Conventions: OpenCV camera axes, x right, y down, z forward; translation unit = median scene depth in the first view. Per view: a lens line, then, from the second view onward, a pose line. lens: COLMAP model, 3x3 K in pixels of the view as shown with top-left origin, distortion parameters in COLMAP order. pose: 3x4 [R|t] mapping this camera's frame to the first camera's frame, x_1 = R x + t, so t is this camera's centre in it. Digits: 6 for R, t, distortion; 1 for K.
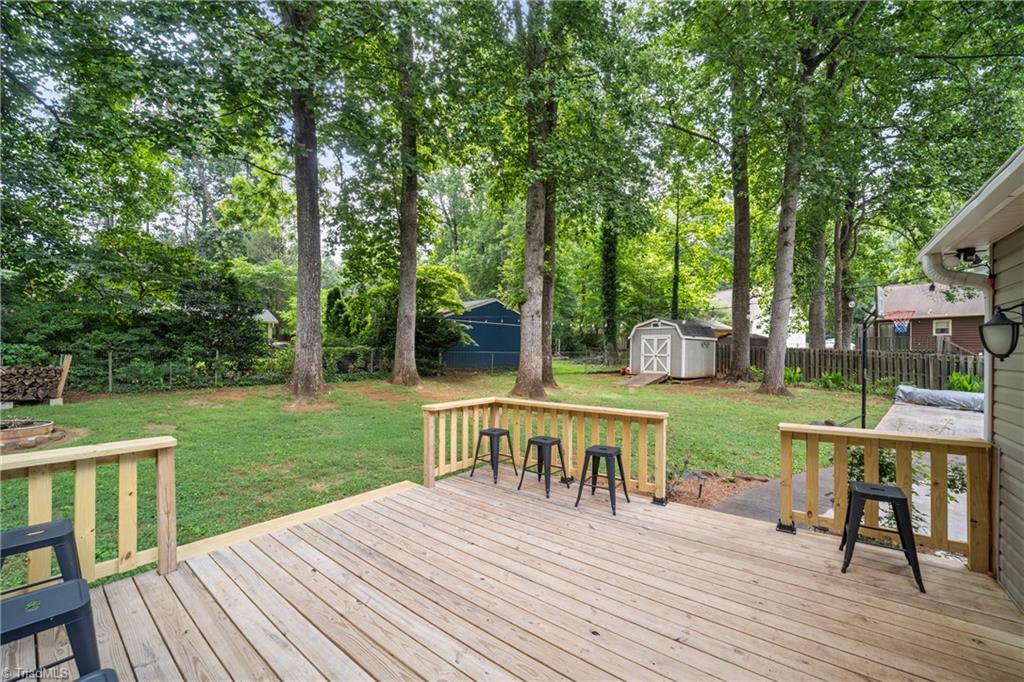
lens RADIAL K [[399.7, 0, 523.4], [0, 399.7, 337.8], [0, 0, 1]] dist [-0.030412, 0.004917]
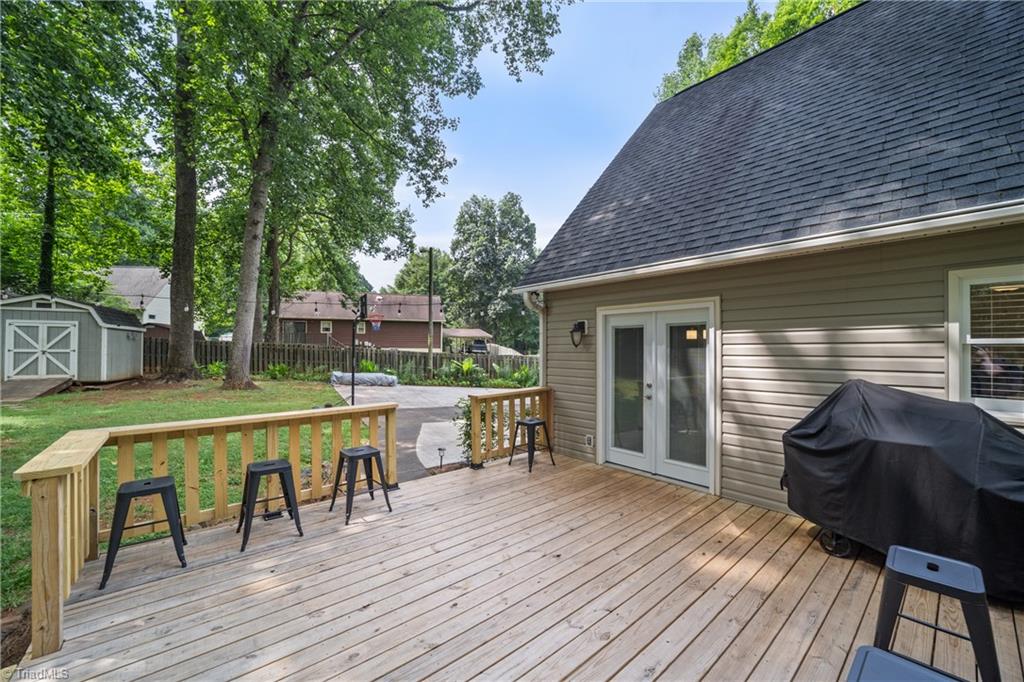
lens RADIAL K [[399.7, 0, 516.7], [0, 399.7, 347.6], [0, 0, 1]] dist [-0.030412, 0.004917]
pose [[0.214812, -0.007318, 0.976628, -0.198907], [-0.032046, 0.999381, 0.014537, 0.005407], [-0.976130, -0.034420, 0.214444, 0.150801]]
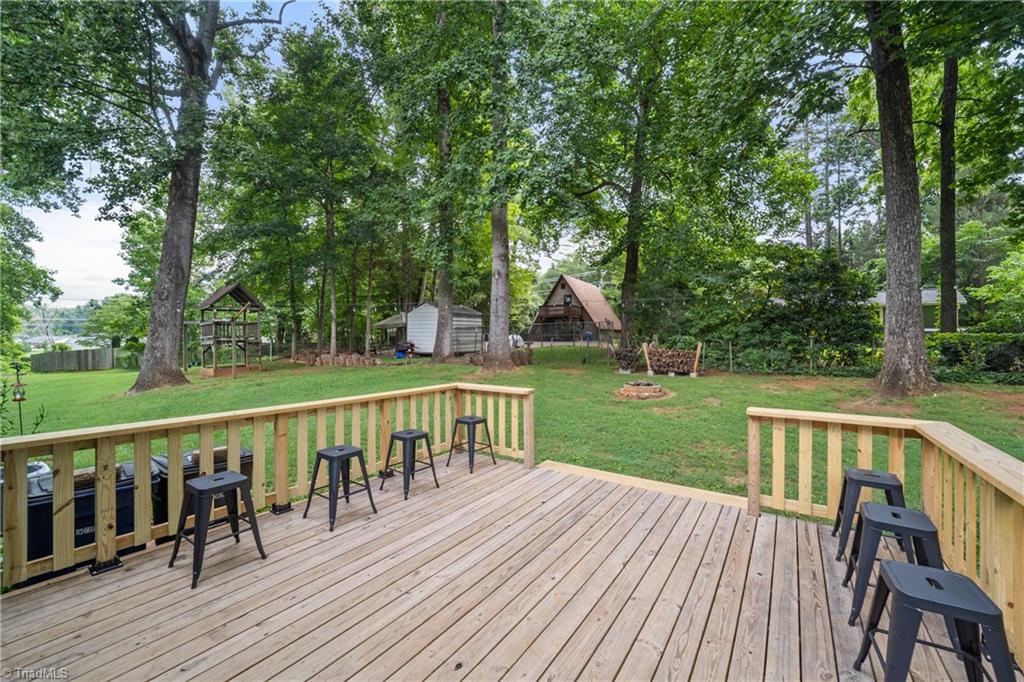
lens RADIAL K [[399.7, 0, 515.8], [0, 399.7, 342.2], [0, 0, 1]] dist [-0.030412, 0.004917]
pose [[0.051271, 0.000572, -0.998685, 0.176980], [0.036071, 0.999346, 0.002425, 0.010734], [0.998033, -0.036148, 0.051217, 0.190863]]
